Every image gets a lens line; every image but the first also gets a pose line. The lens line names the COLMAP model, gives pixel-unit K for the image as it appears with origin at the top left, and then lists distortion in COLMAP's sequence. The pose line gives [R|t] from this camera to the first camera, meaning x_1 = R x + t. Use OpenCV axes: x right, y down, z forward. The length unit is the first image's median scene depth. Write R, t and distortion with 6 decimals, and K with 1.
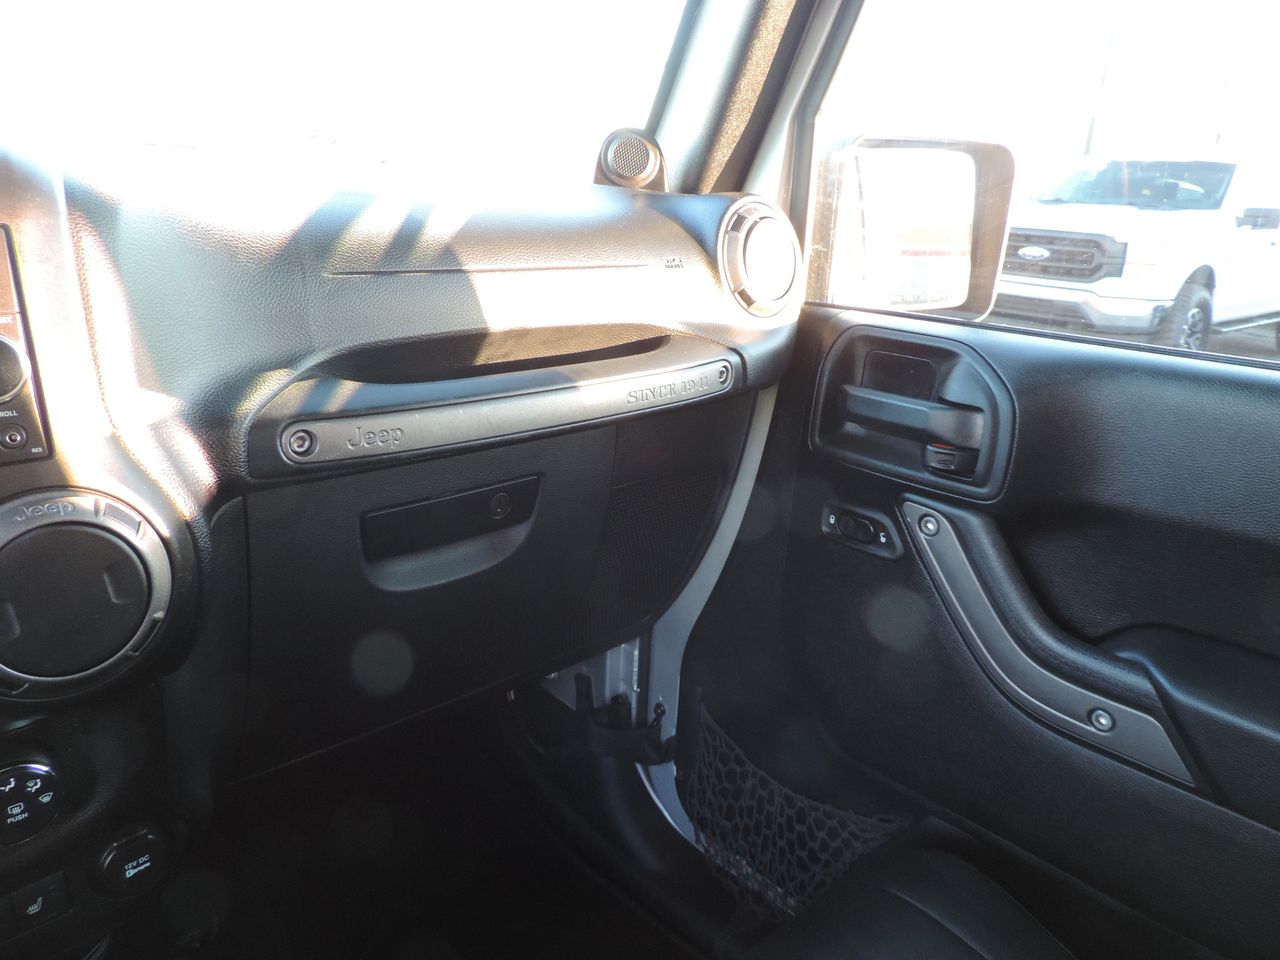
lens RADIAL K [[944.7, 0, 640.0], [0, 944.7, 480.0], [0, 0, 1]] dist [0.001443, 0.003712]
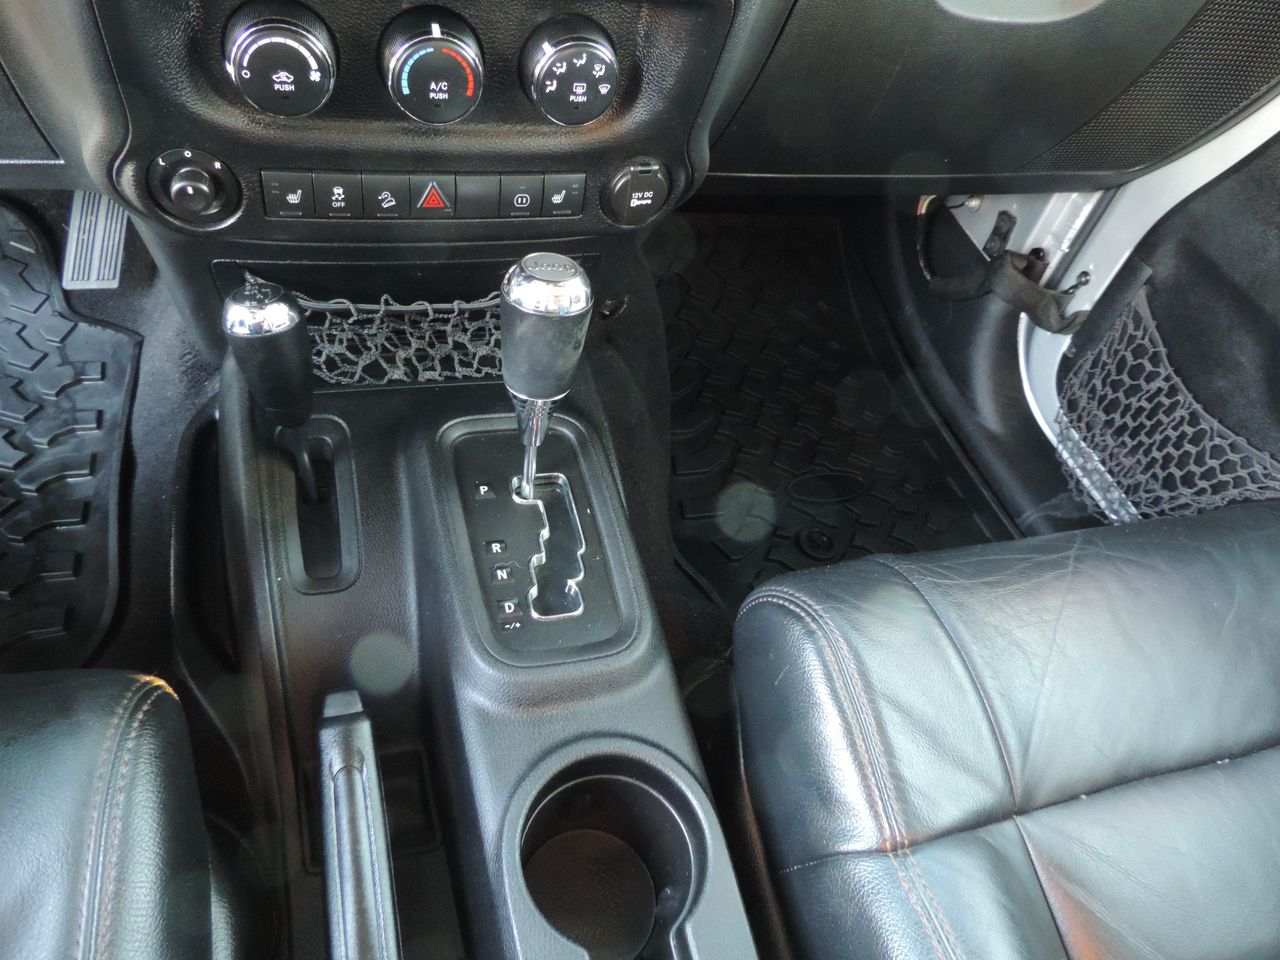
lens RADIAL K [[944.7, 0, 640.0], [0, 944.7, 480.0], [0, 0, 1]] dist [0.001443, 0.003712]
pose [[0.892761, 0.403693, -0.200023, -0.152913], [-0.267719, 0.832440, 0.485149, 0.123380], [0.362359, -0.379572, 0.851247, 0.013145]]
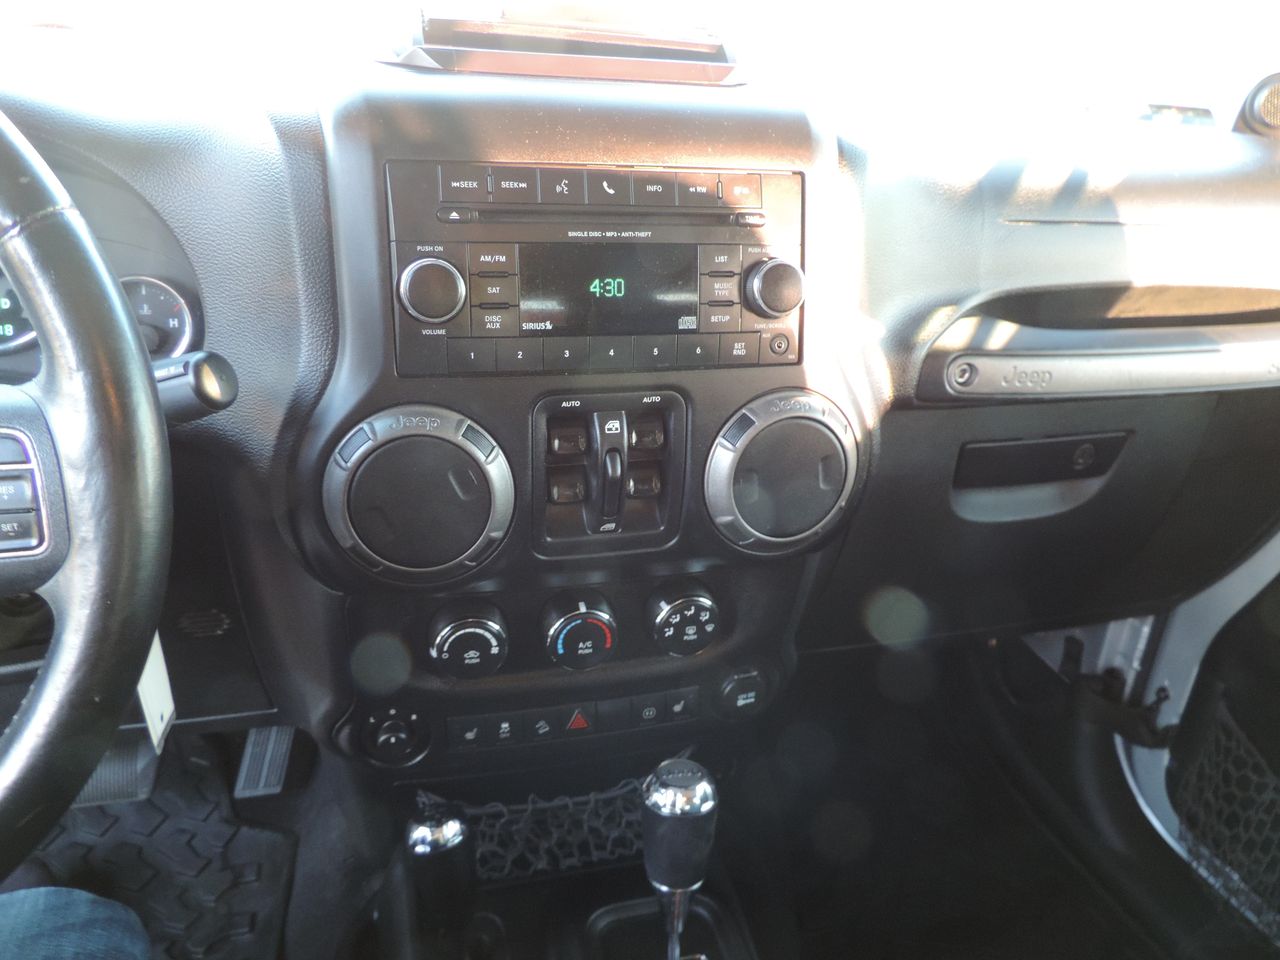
lens RADIAL K [[944.7, 0, 640.0], [0, 944.7, 480.0], [0, 0, 1]] dist [0.001443, 0.003712]
pose [[0.894314, 0.174137, -0.412163, -0.146958], [-0.144706, 0.984220, 0.101843, 0.016816], [0.423394, -0.031437, 0.905400, -0.118372]]
